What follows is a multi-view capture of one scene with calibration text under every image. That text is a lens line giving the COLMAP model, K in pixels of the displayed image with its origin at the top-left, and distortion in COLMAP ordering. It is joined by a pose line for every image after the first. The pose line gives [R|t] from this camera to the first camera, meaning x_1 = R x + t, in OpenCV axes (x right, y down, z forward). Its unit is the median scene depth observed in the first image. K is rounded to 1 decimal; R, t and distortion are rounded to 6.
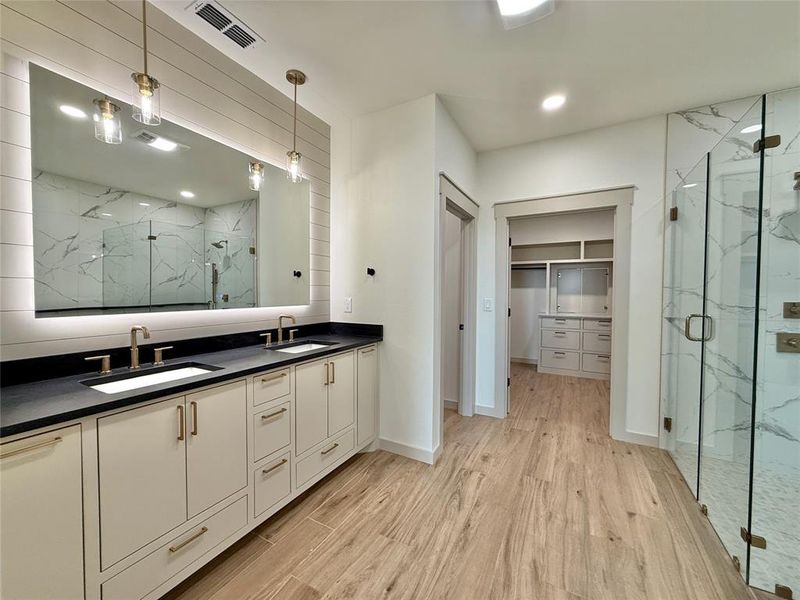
lens RADIAL K [[317.5, 0, 400.0], [0, 317.5, 300.0], [0, 0, 1]] dist [0.001182, 0.000270]
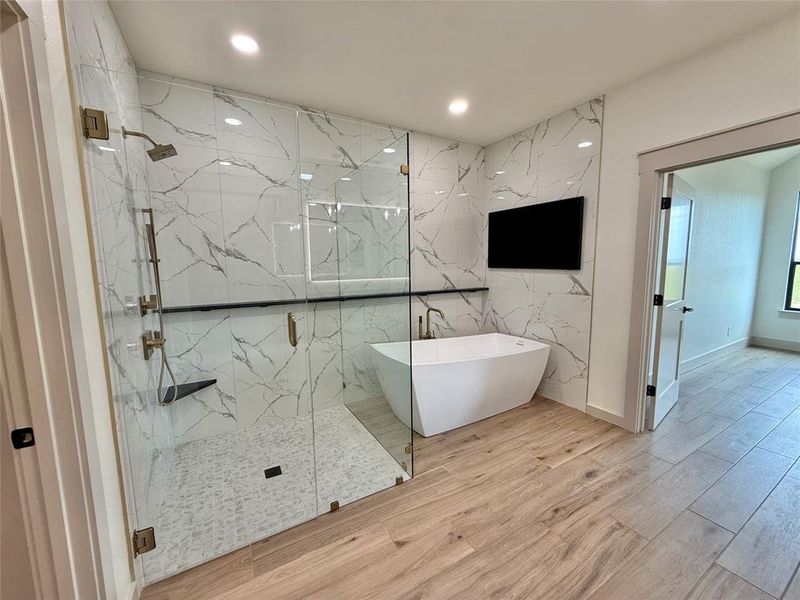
lens RADIAL K [[317.5, 0, 400.0], [0, 317.5, 300.0], [0, 0, 1]] dist [0.001182, 0.000270]
pose [[-0.849524, -0.058090, 0.524342, 0.308375], [0.020818, 0.989453, 0.143348, -0.102621], [-0.527139, 0.132693, -0.839355, 1.607032]]
